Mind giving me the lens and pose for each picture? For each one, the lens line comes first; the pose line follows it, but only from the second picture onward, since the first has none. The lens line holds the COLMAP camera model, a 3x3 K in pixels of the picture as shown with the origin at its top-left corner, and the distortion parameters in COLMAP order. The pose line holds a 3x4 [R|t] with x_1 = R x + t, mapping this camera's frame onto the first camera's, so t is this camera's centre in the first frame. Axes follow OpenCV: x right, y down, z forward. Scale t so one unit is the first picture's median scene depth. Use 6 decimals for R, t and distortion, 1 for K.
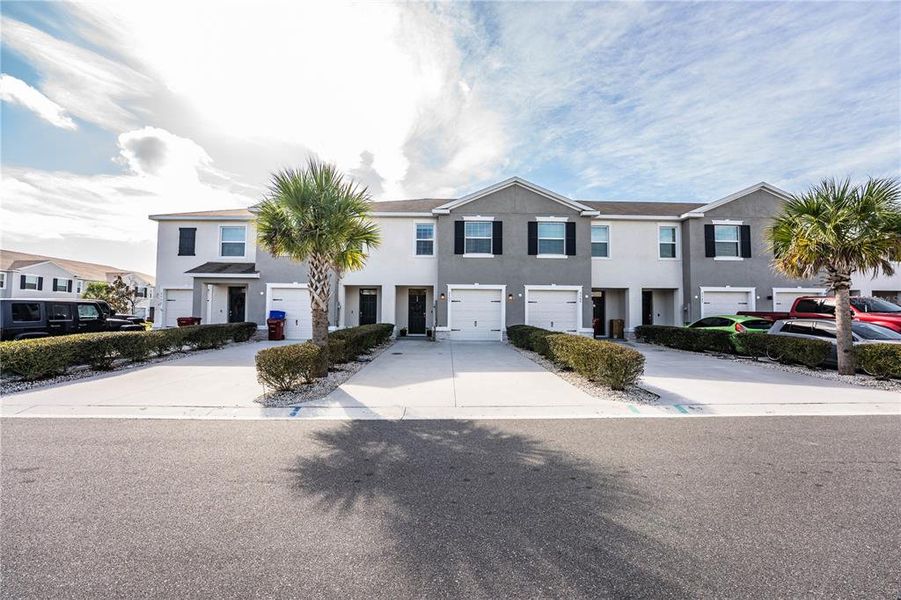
lens RADIAL K [[360.8, 0, 450.5], [0, 360.8, 300.0], [0, 0, 1]] dist [0.000286, -0.000096]
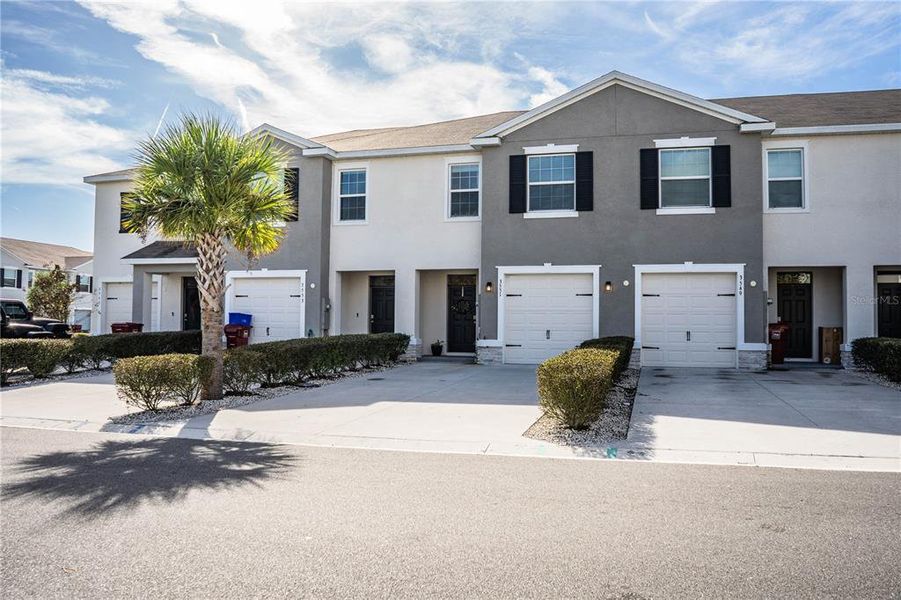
lens RADIAL K [[712.5, 0, 457.5], [0, 712.5, 295.0], [0, 0, 1]] dist [-0.063221, 0.005339]
pose [[0.963113, -0.011145, -0.268865, 0.235094], [0.012056, 0.999926, 0.001736, -0.000003], [0.268825, -0.004914, 0.963176, -0.117348]]
